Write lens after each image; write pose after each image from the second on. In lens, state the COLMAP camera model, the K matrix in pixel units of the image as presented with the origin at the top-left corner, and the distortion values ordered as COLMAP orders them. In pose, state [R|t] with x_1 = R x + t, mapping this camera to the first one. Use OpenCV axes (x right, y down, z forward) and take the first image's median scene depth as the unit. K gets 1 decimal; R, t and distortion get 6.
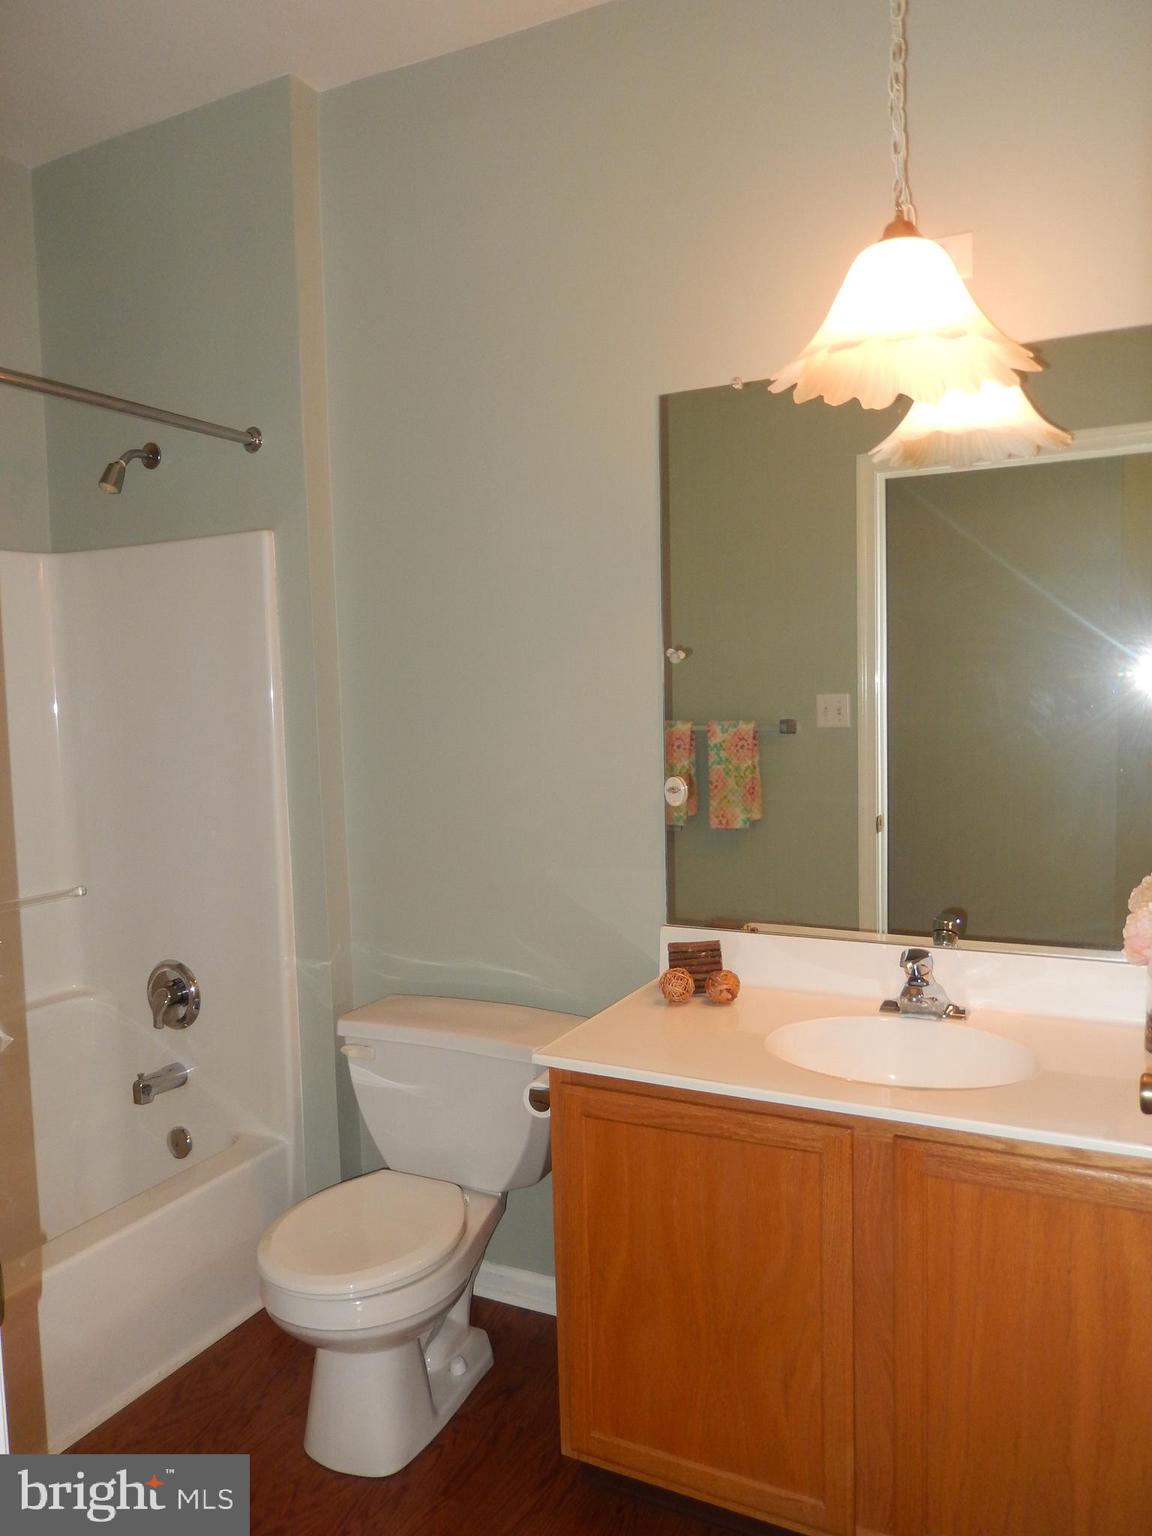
lens RADIAL K [[1133.3, 0, 578.7], [0, 1133.3, 767.8], [0, 0, 1]] dist [-0.011597, -0.014042]
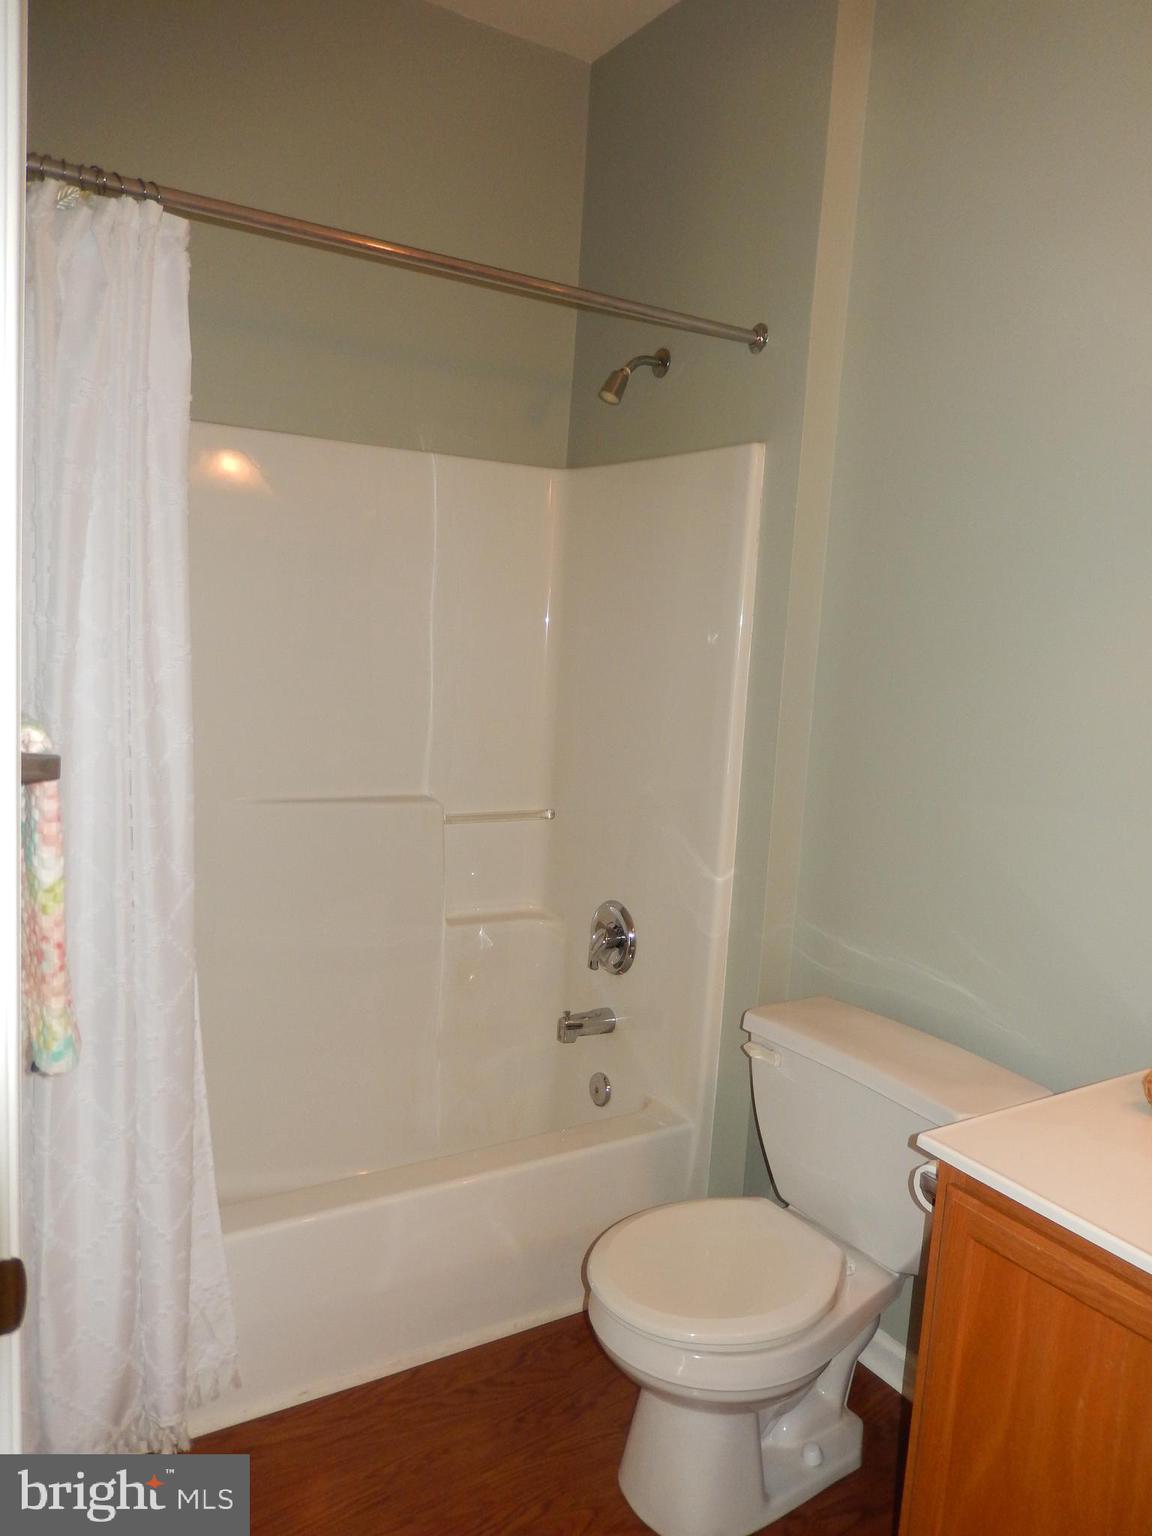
lens RADIAL K [[1133.3, 0, 573.4], [0, 1133.3, 765.6], [0, 0, 1]] dist [-0.011597, -0.014042]
pose [[0.855890, 0.142688, -0.497084, 0.071102], [-0.119614, 0.989740, 0.078152, -0.014428], [0.503135, -0.007431, 0.864176, 0.169858]]
